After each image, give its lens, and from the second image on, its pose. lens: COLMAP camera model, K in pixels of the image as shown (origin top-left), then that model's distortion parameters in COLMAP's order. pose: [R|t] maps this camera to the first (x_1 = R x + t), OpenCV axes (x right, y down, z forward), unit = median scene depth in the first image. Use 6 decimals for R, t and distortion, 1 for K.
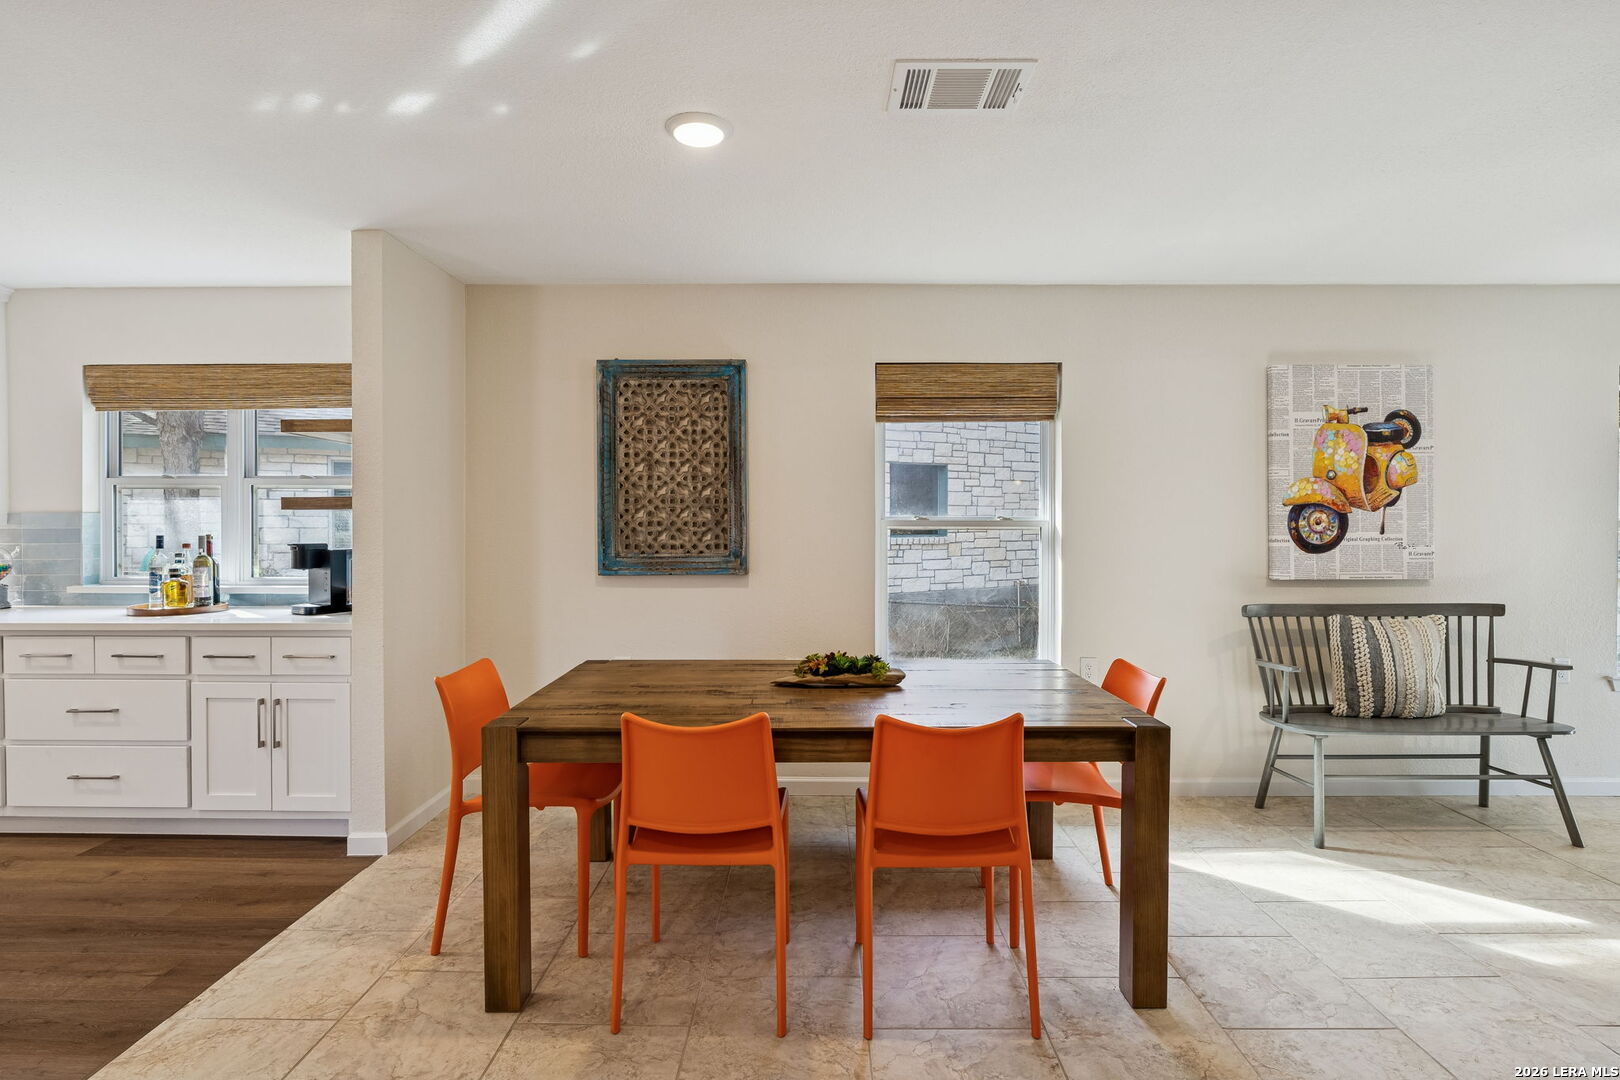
lens RADIAL K [[807.0, 0, 809.0], [0, 807.0, 531.1], [0, 0, 1]] dist [-0.002341, -0.001223]
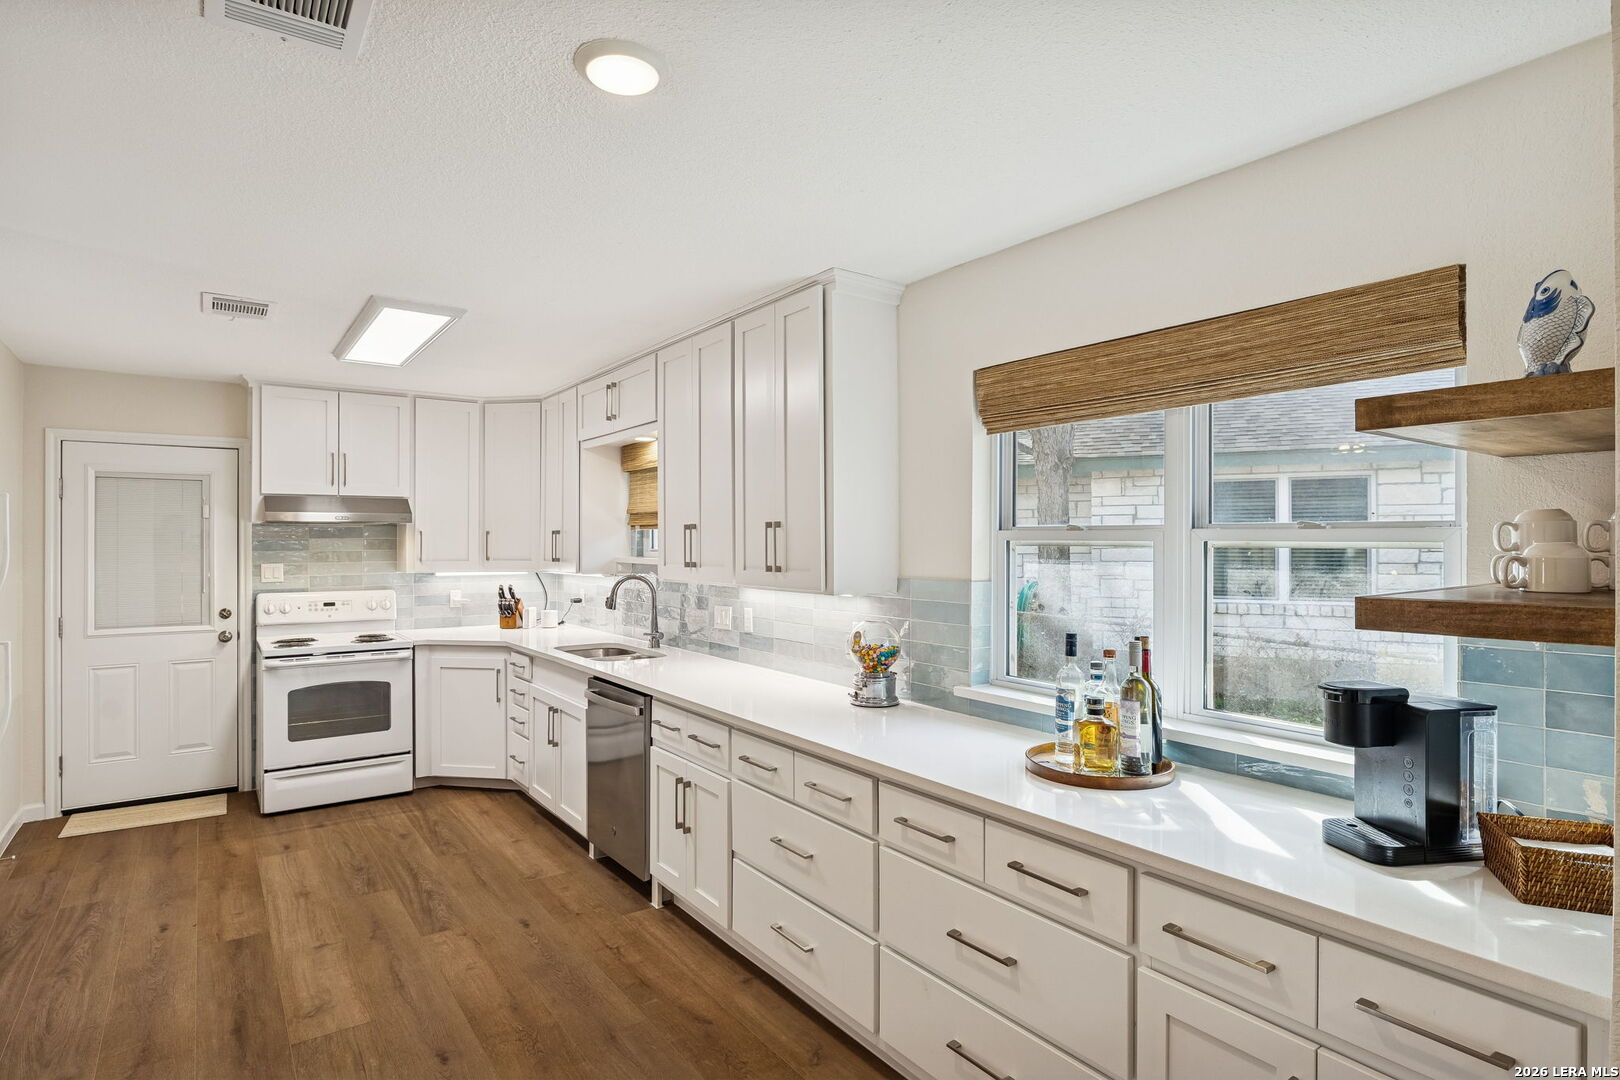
lens RADIAL K [[847.9, 0, 810.0], [0, 847.9, 540.0], [0, 0, 1]] dist [-0.002328, -0.000526]
pose [[0.601374, 0.000685, -0.798967, -0.409058], [-0.007757, 0.999958, -0.004980, -0.055725], [0.798930, 0.009192, 0.601354, 0.456147]]
